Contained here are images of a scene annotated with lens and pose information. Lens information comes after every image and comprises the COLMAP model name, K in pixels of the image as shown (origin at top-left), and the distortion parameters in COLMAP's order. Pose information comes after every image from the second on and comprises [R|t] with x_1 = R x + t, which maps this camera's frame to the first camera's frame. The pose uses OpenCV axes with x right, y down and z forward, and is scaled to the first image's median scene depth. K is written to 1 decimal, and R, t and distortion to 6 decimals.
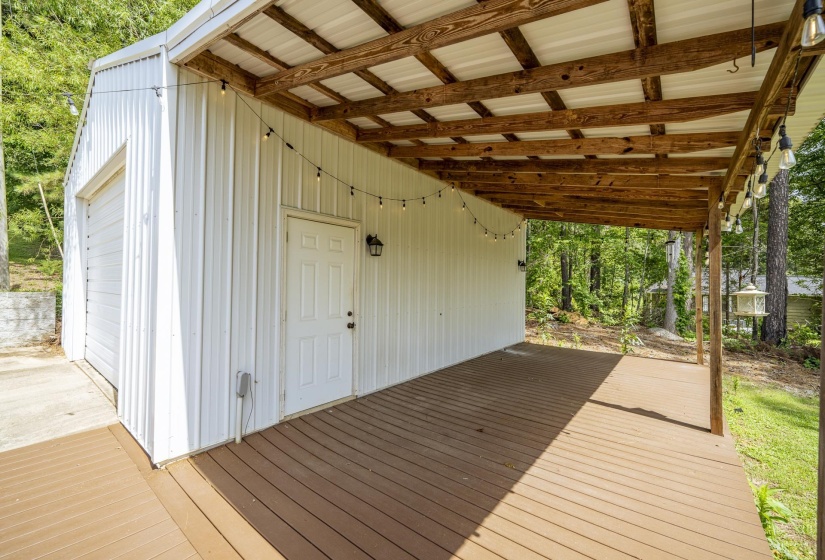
lens RADIAL K [[330.2, 0, 412.1], [0, 330.2, 282.2], [0, 0, 1]] dist [-0.001291, -0.000165]
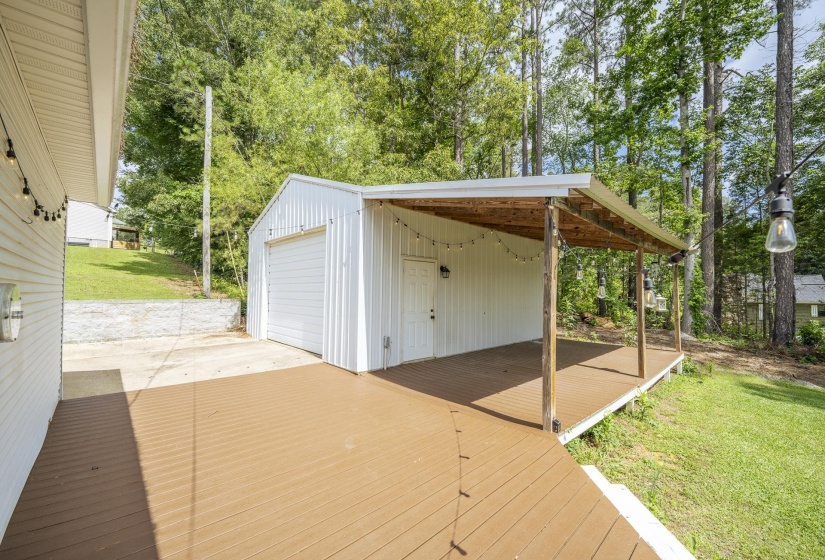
lens RADIAL K [[330.2, 0, 412.1], [0, 330.2, 282.2], [0, 0, 1]] dist [-0.001291, -0.000165]
pose [[0.990402, -0.006688, -0.138056, -0.045631], [0.003249, 0.999679, -0.025126, -0.013202], [0.138180, 0.024436, 0.990106, -0.762571]]
